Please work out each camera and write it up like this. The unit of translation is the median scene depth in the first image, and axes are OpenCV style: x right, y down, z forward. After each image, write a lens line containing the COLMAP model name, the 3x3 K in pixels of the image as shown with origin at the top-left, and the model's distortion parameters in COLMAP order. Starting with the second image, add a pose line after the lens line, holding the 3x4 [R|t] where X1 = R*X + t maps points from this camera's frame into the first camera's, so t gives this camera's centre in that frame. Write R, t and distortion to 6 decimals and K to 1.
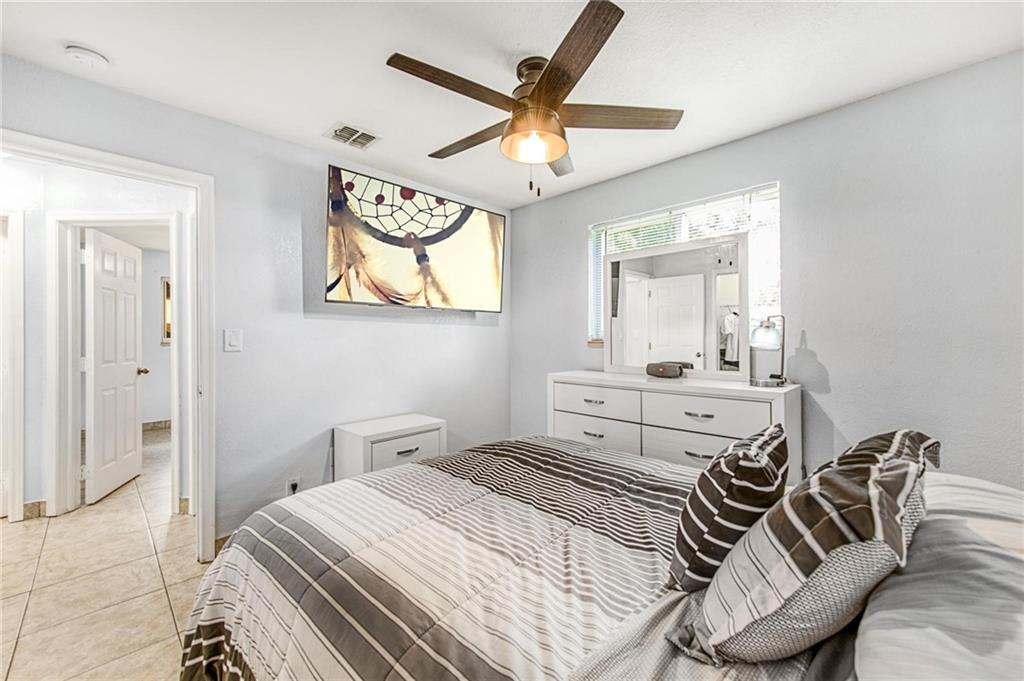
lens RADIAL K [[406.4, 0, 519.0], [0, 406.4, 336.5], [0, 0, 1]] dist [-0.000589, -0.000143]
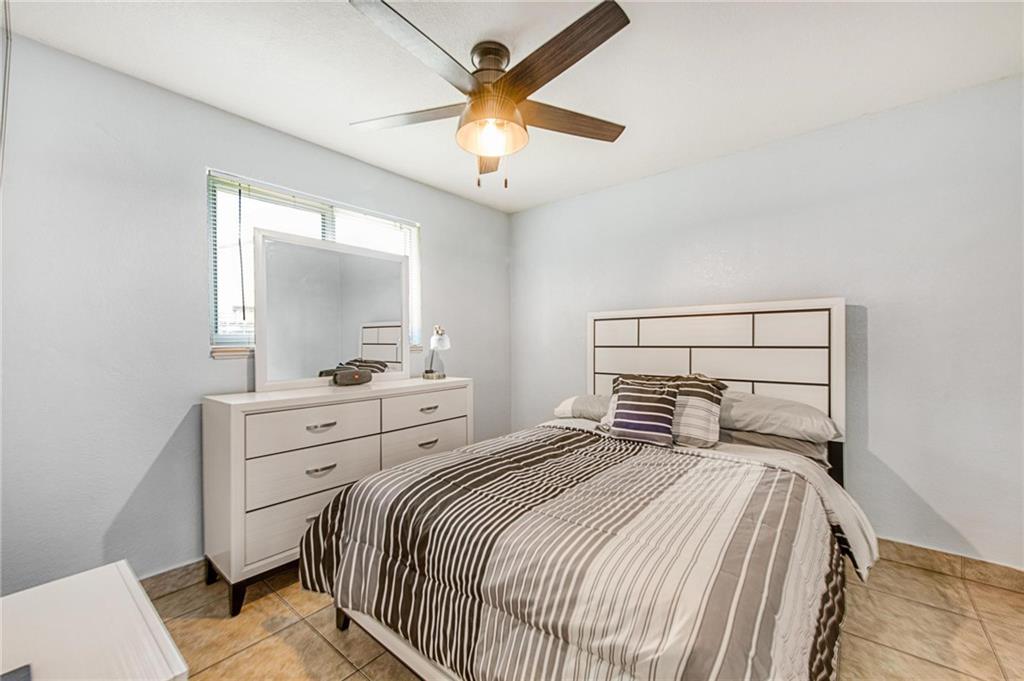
lens RADIAL K [[411.5, 0, 517.4], [0, 411.5, 343.8], [0, 0, 1]] dist [0.001365, 0.000050]
pose [[-0.092647, 0.003573, 0.995693, -0.921309], [0.002724, 0.999991, -0.003335, 0.014623], [-0.995695, 0.002403, -0.092656, 1.034080]]
